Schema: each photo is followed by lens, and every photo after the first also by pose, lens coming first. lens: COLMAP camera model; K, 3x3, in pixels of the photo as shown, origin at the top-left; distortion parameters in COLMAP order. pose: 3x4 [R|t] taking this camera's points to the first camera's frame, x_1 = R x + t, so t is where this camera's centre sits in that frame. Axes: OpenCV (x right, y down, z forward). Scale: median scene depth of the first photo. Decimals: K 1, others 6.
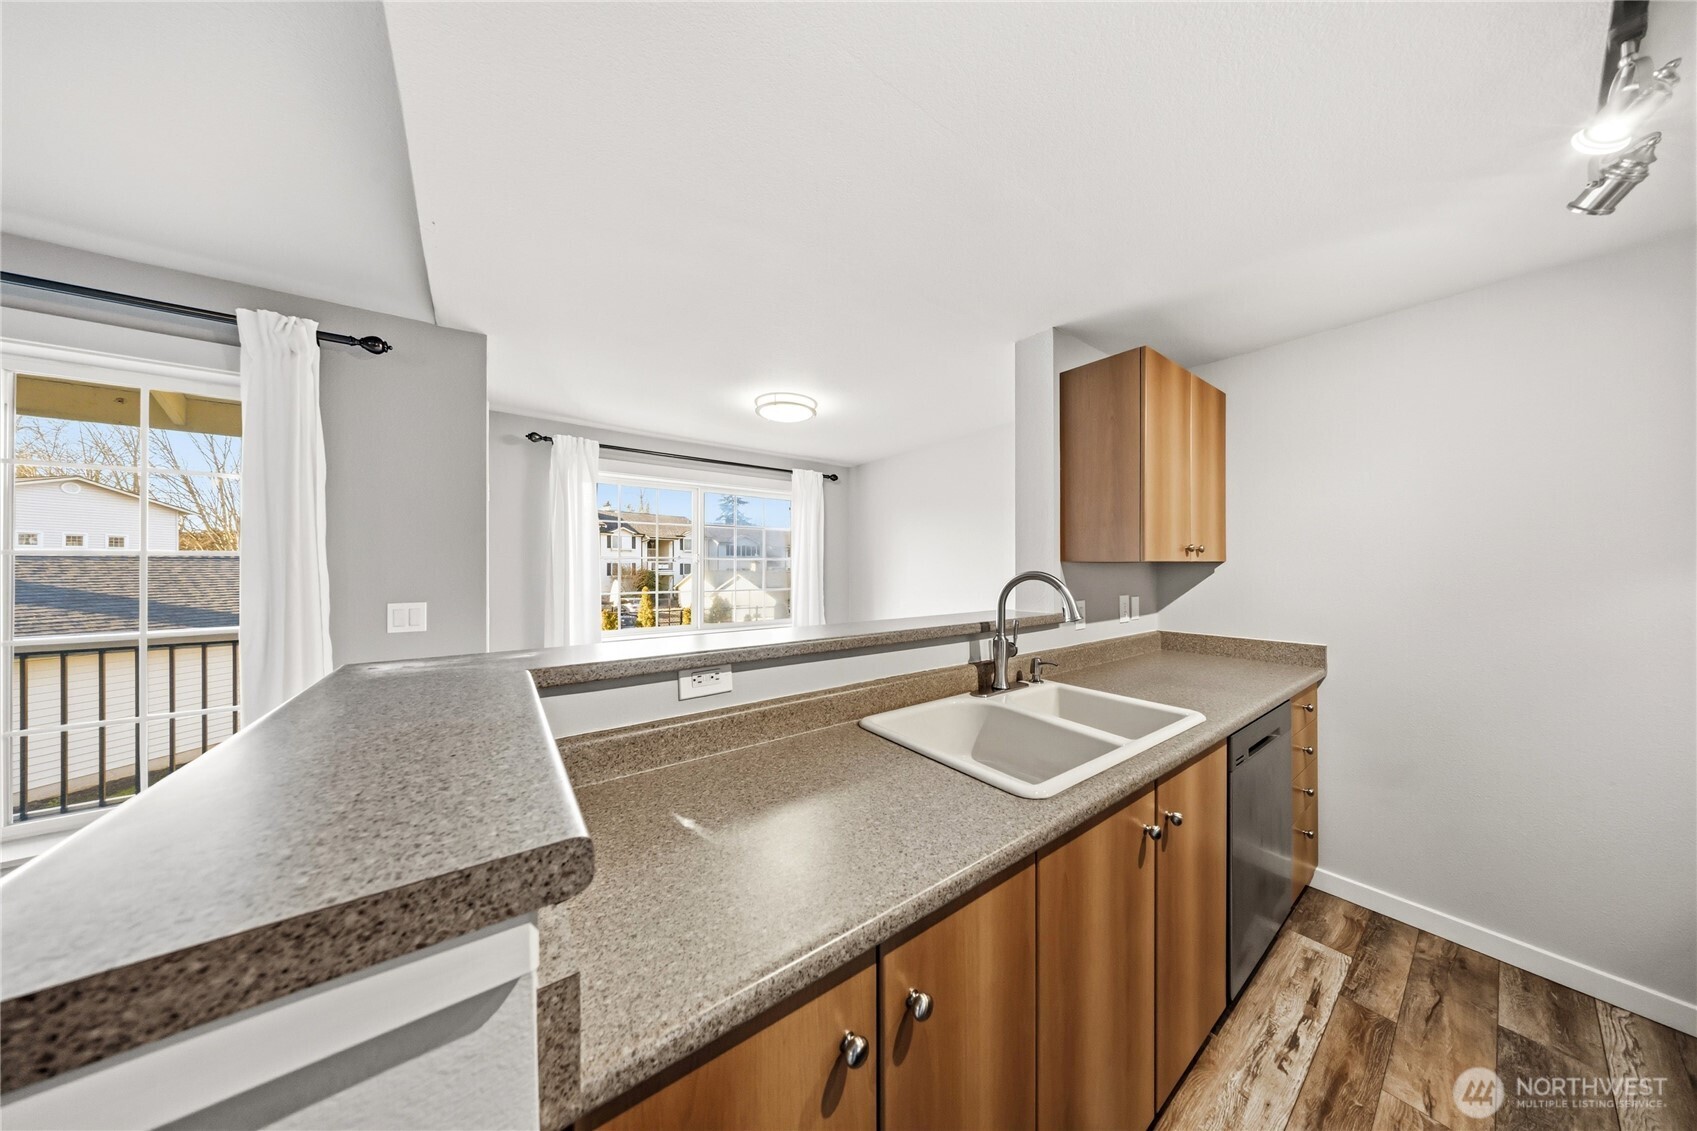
lens RADIAL K [[491.4, 0, 850.4], [0, 491.4, 567.9], [0, 0, 1]] dist [-0.001116, -0.000023]
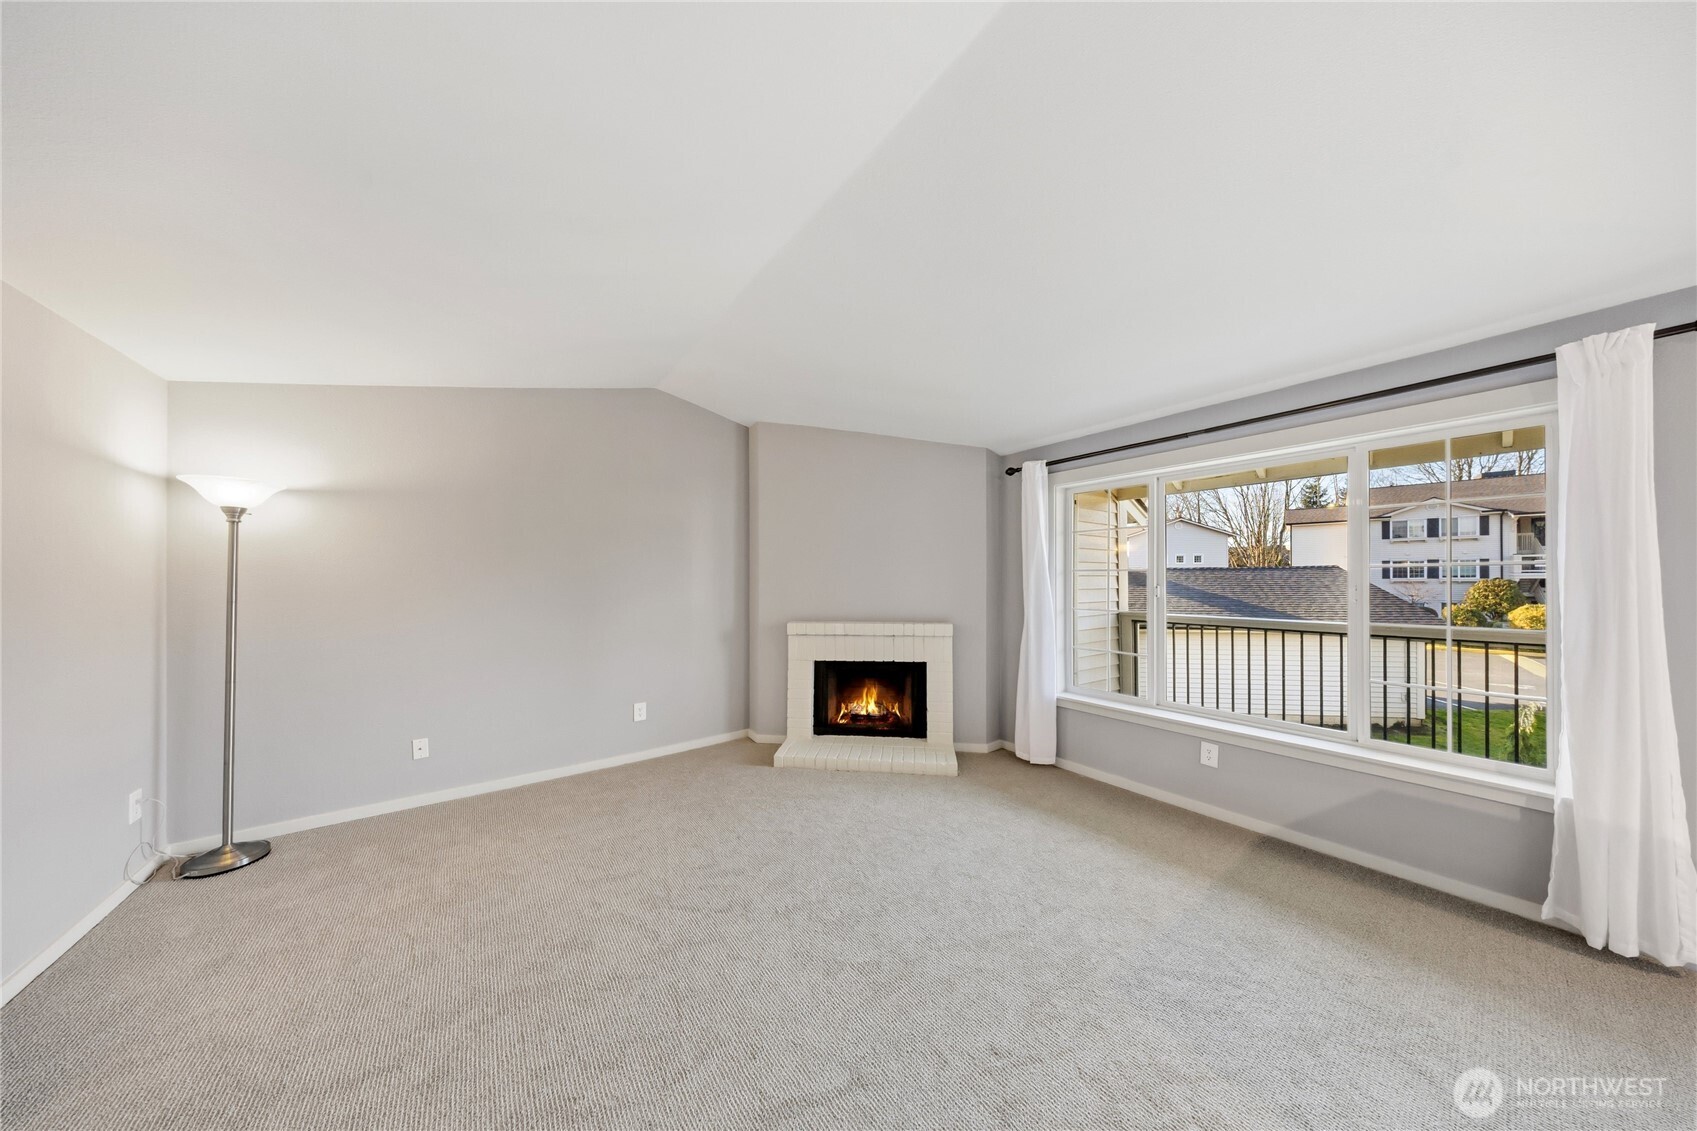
lens RADIAL K [[499.4, 0, 862.0], [0, 499.4, 578.3], [0, 0, 1]] dist [-0.001158, 0.000157]
pose [[0.014242, 0.001118, -0.999898, -0.096165], [0.003877, 0.999992, 0.001173, -0.000765], [0.999891, -0.003893, 0.014237, -0.488728]]
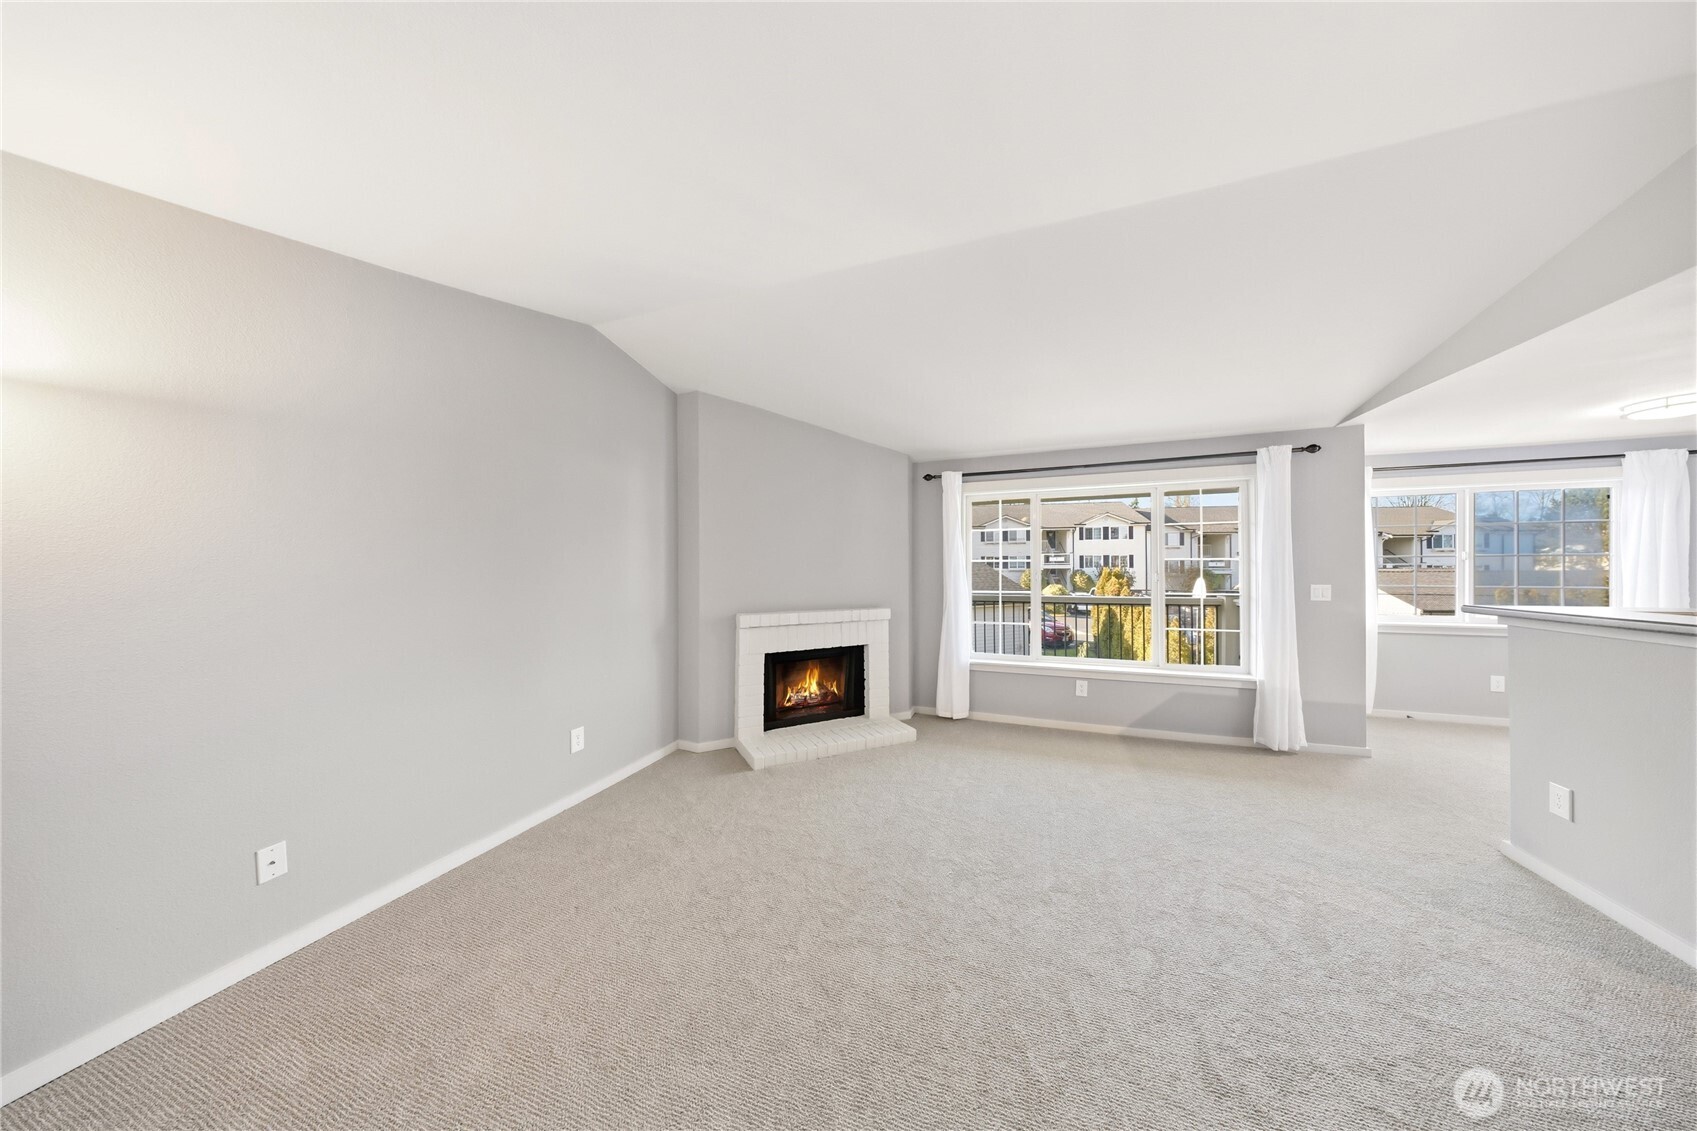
lens RADIAL K [[491.4, 0, 850.4], [0, 491.4, 567.9], [0, 0, 1]] dist [-0.001116, -0.000023]
pose [[0.555652, -0.000118, -0.831415, -0.338429], [0.003169, 0.999993, 0.001977, 0.000422], [0.831409, -0.003733, 0.555648, -1.379045]]
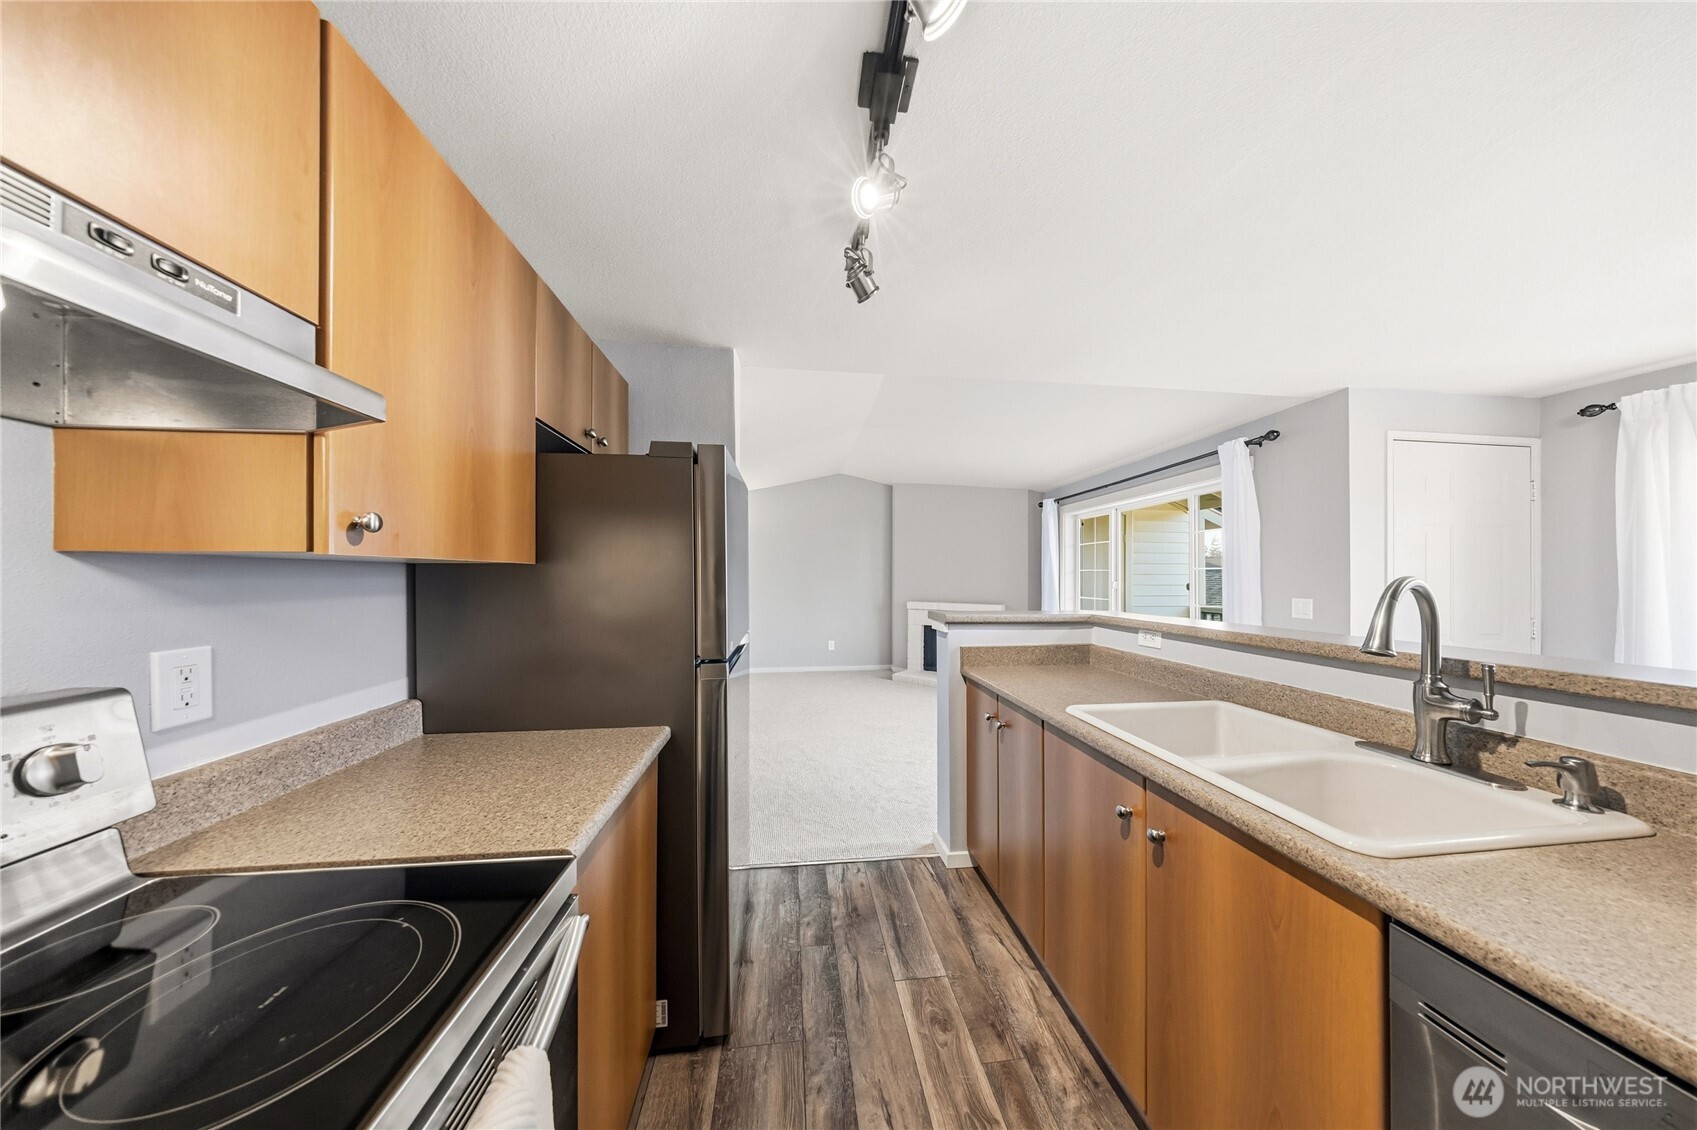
lens RADIAL K [[499.4, 0, 862.0], [0, 499.4, 577.8], [0, 0, 1]] dist [-0.001158, 0.000157]
pose [[-0.475107, 0.002808, -0.879924, 0.975237], [-0.001091, 0.999992, 0.003780, 0.005459], [0.879927, 0.002756, -0.475100, 0.527588]]
